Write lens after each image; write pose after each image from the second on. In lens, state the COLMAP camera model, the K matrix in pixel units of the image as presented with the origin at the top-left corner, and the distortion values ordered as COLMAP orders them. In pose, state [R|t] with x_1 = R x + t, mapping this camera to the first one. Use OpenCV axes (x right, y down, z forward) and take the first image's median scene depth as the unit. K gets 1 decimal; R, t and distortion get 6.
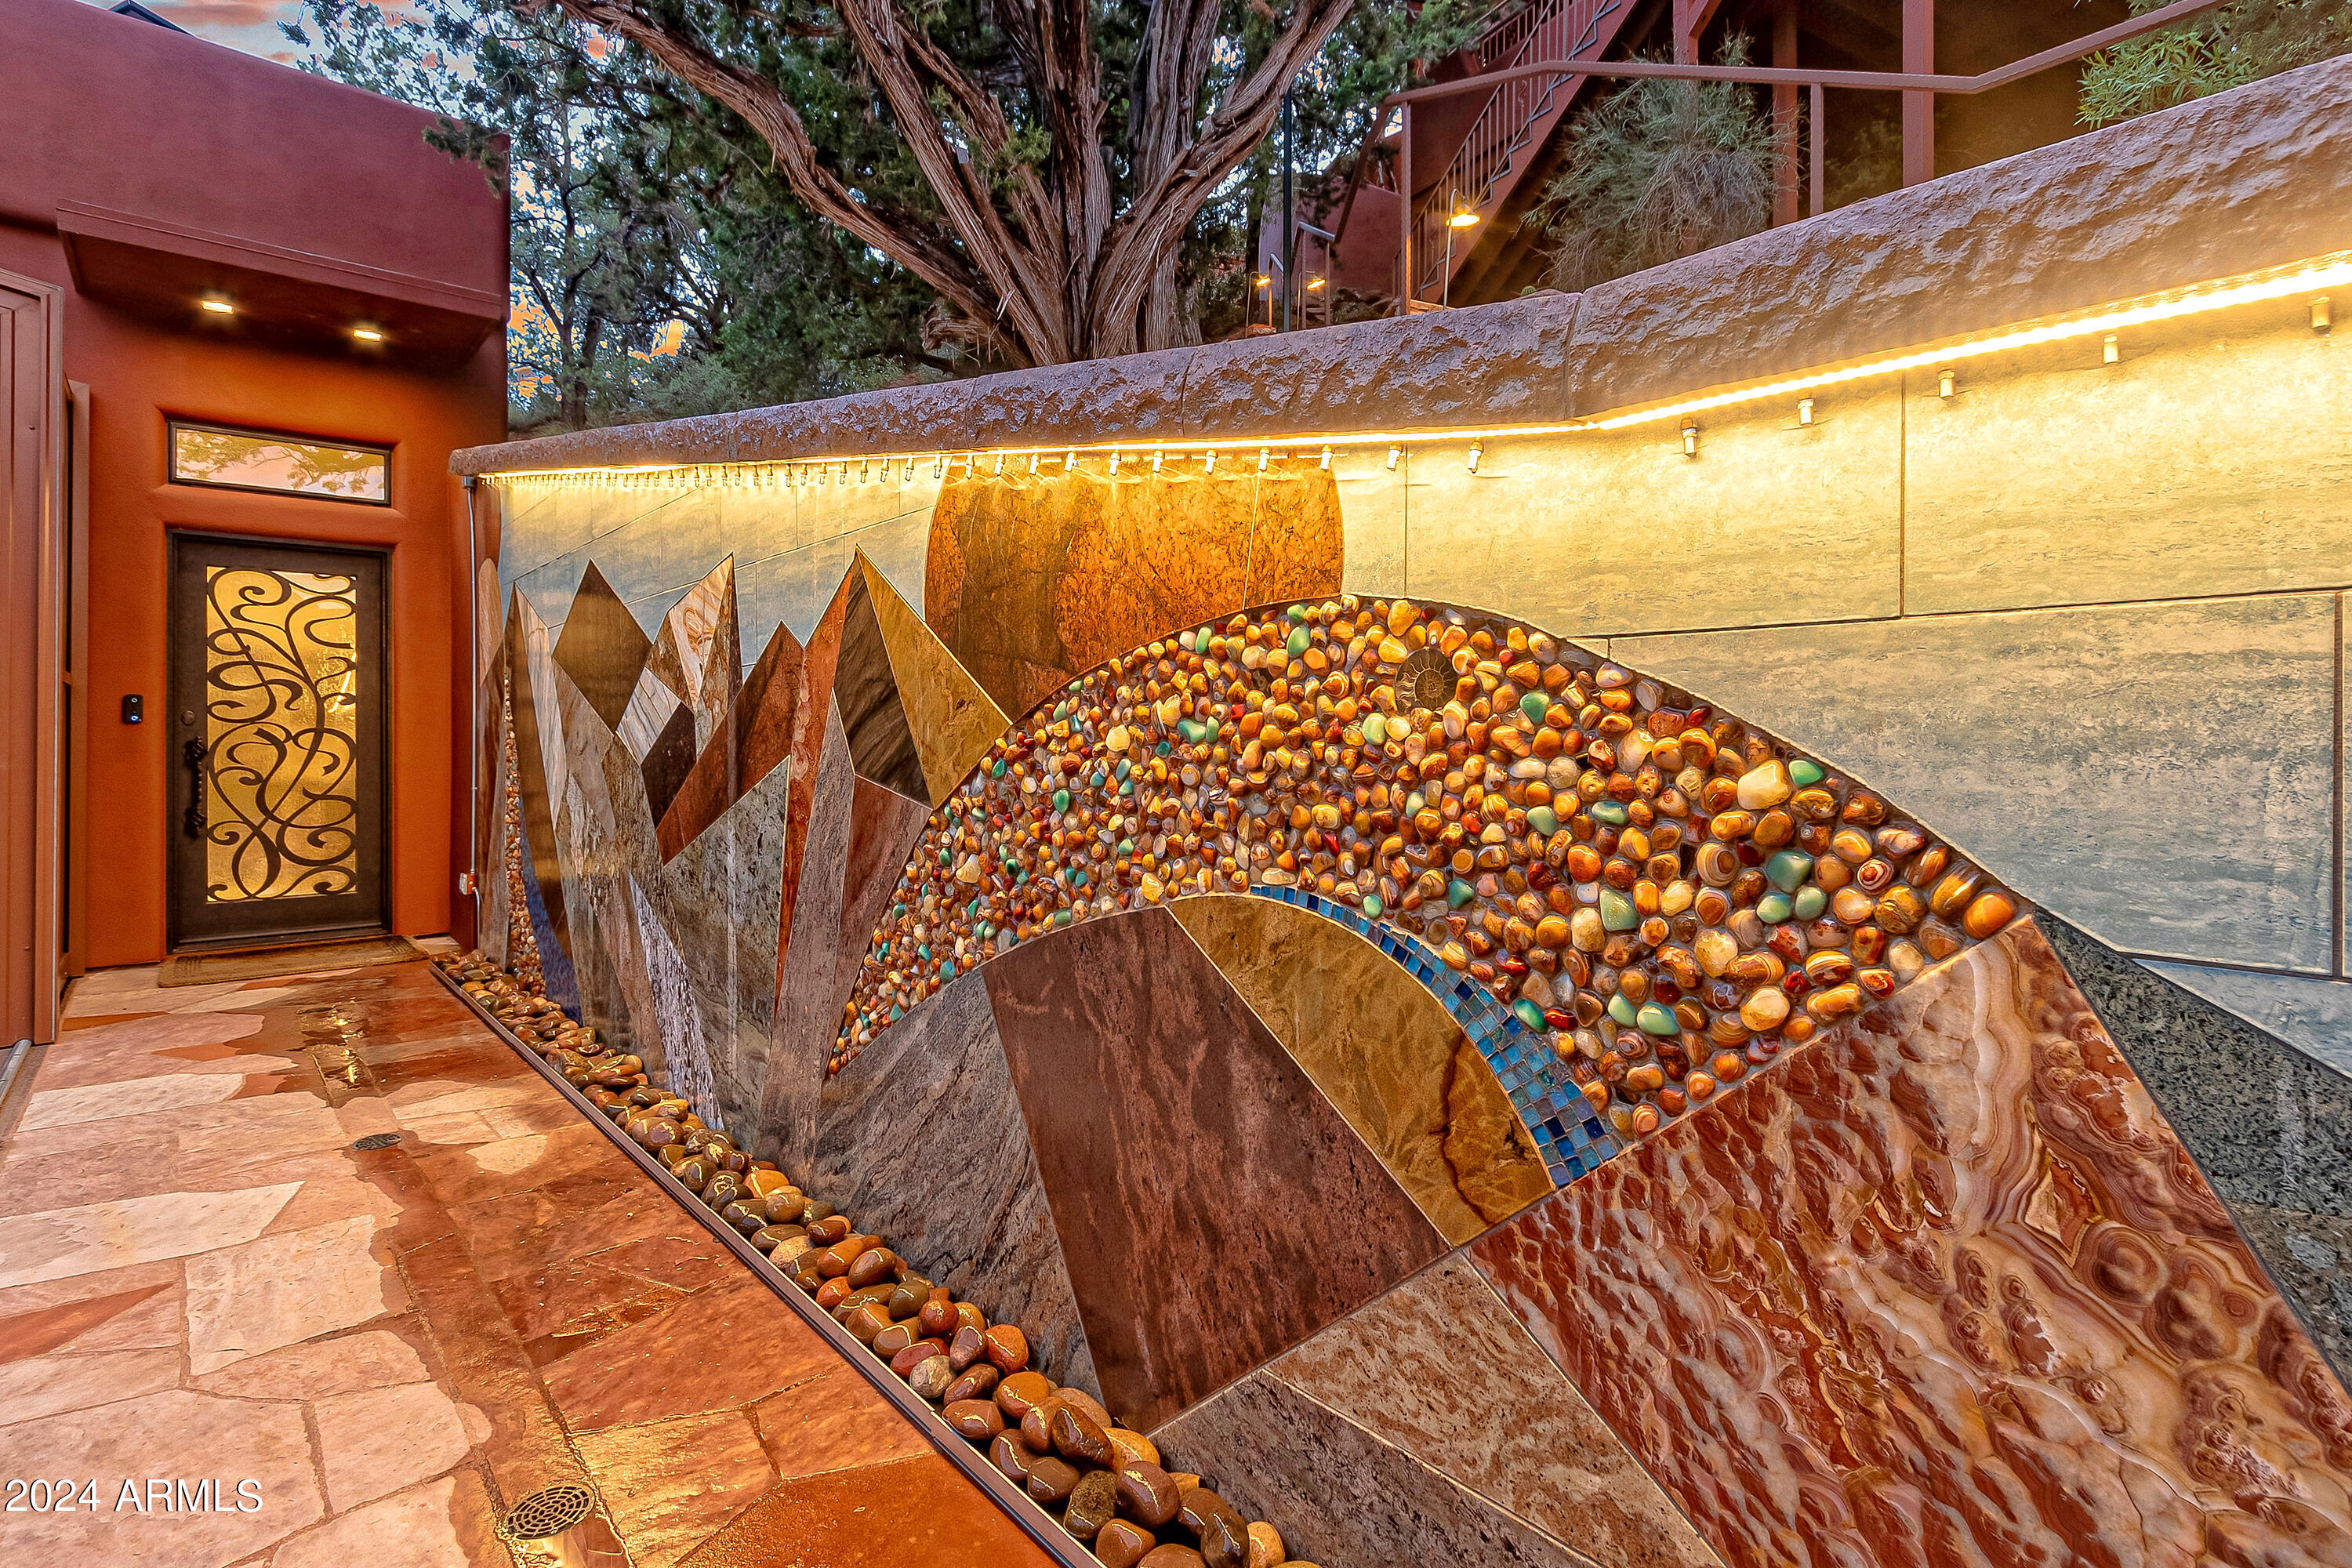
lens RADIAL K [[1119.2, 0, 1176.2], [0, 1119.2, 729.3], [0, 0, 1]] dist [0.010703, -0.000044]
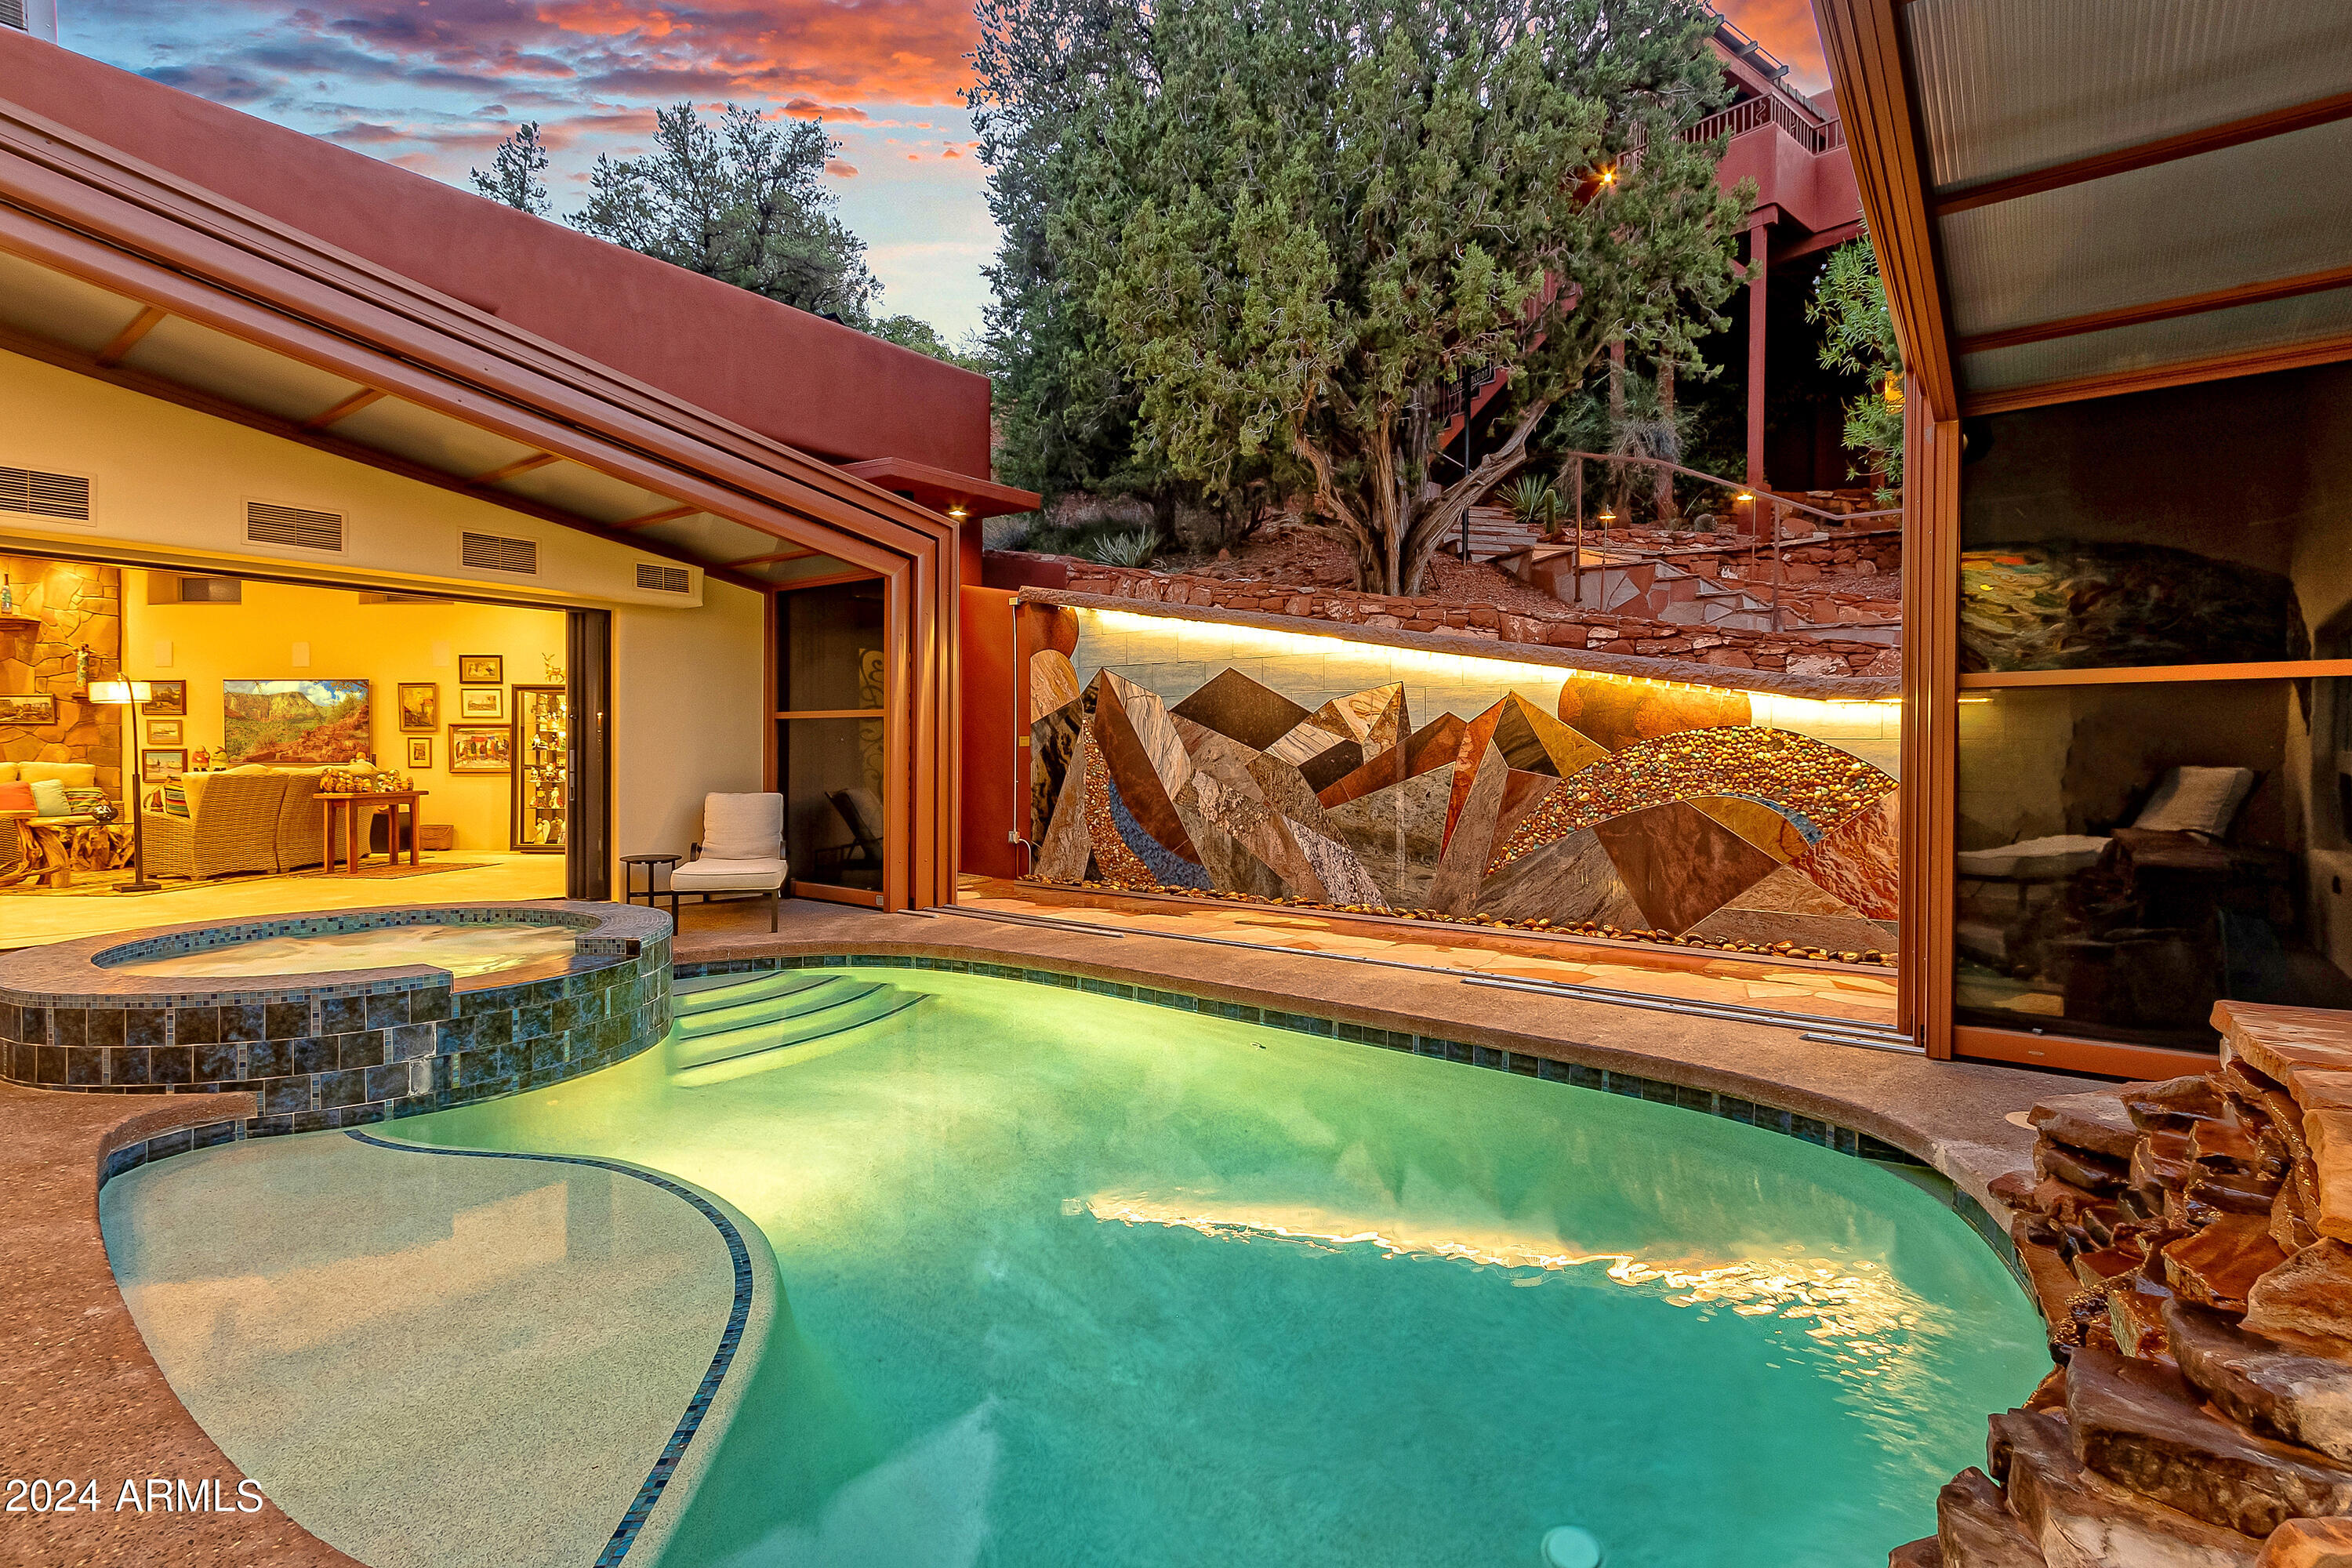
lens RADIAL K [[1135.9, 0, 1171.3], [0, 1135.9, 748.3], [0, 0, 1]] dist [0.025226, 0.000261]
pose [[0.979932, 0.005741, 0.199249, -2.566222], [-0.007049, 0.999958, 0.005855, -0.034134], [-0.199207, -0.007142, 0.979931, -2.546986]]
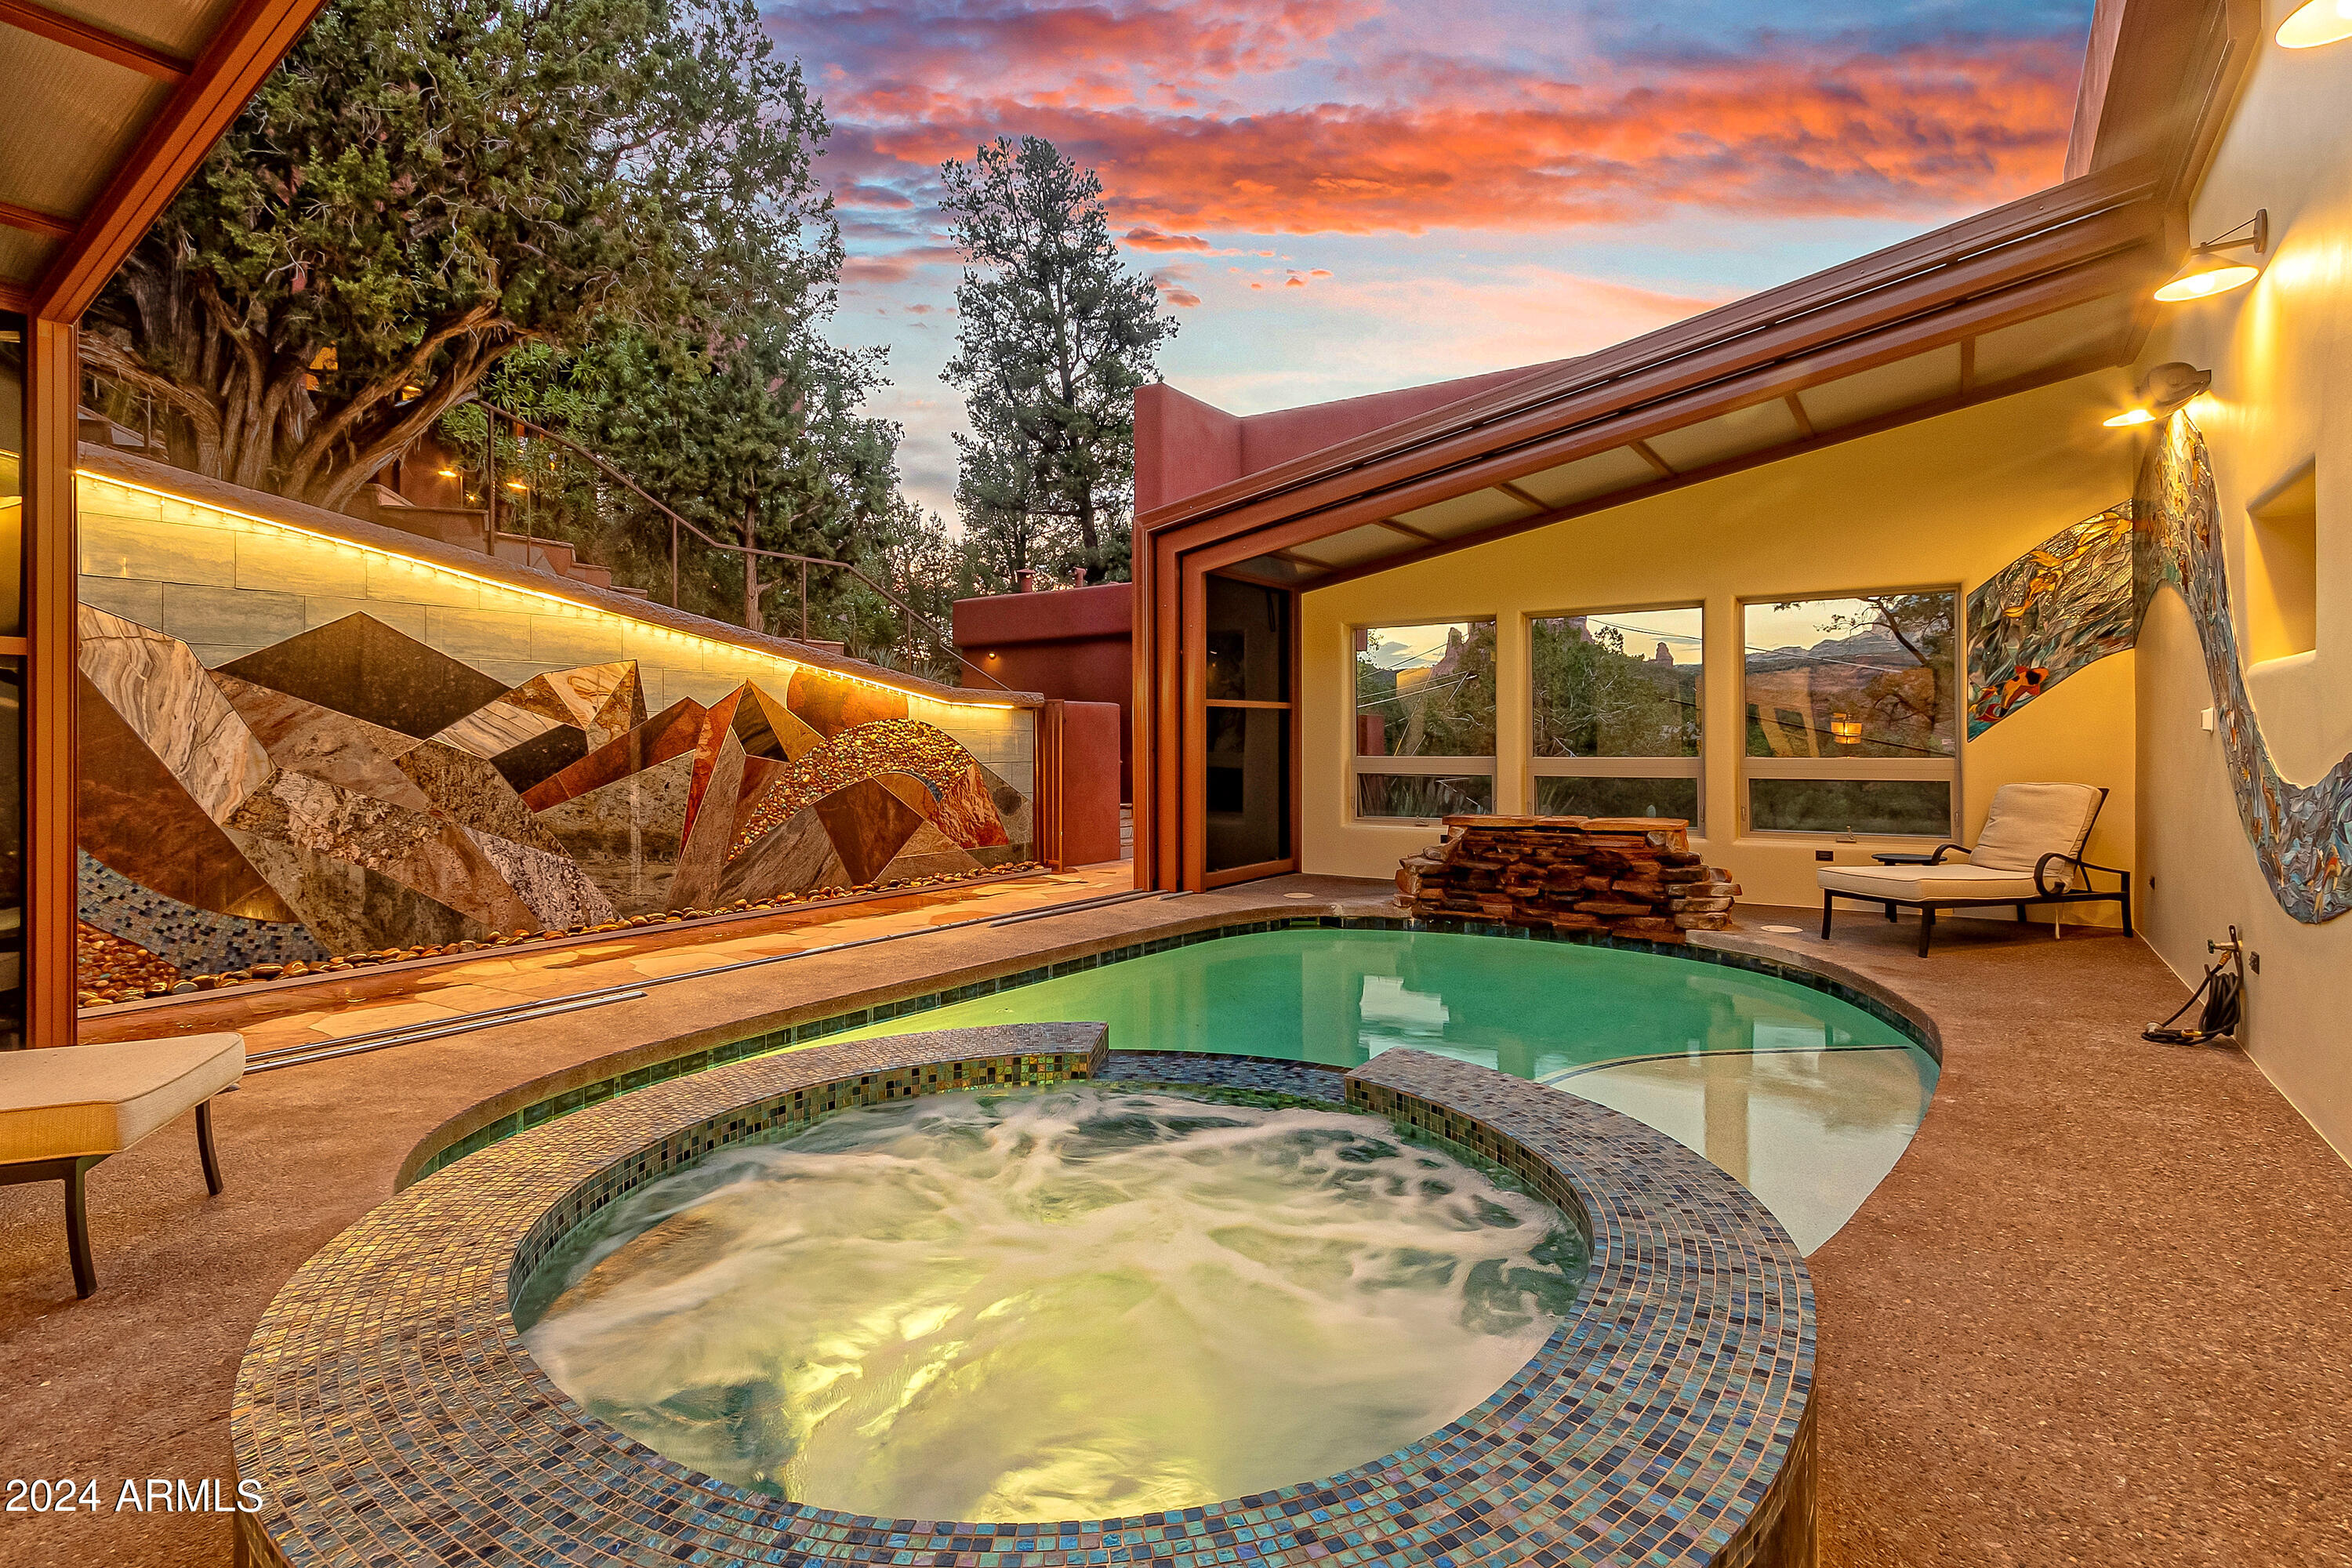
lens RADIAL K [[1135.9, 0, 1171.3], [0, 1135.9, 748.3], [0, 0, 1]] dist [0.025226, 0.000261]
pose [[-0.233206, 0.003699, 0.972420, -5.183969], [0.002303, 0.999992, -0.003252, 0.051895], [-0.972425, 0.001481, -0.233213, 0.898979]]
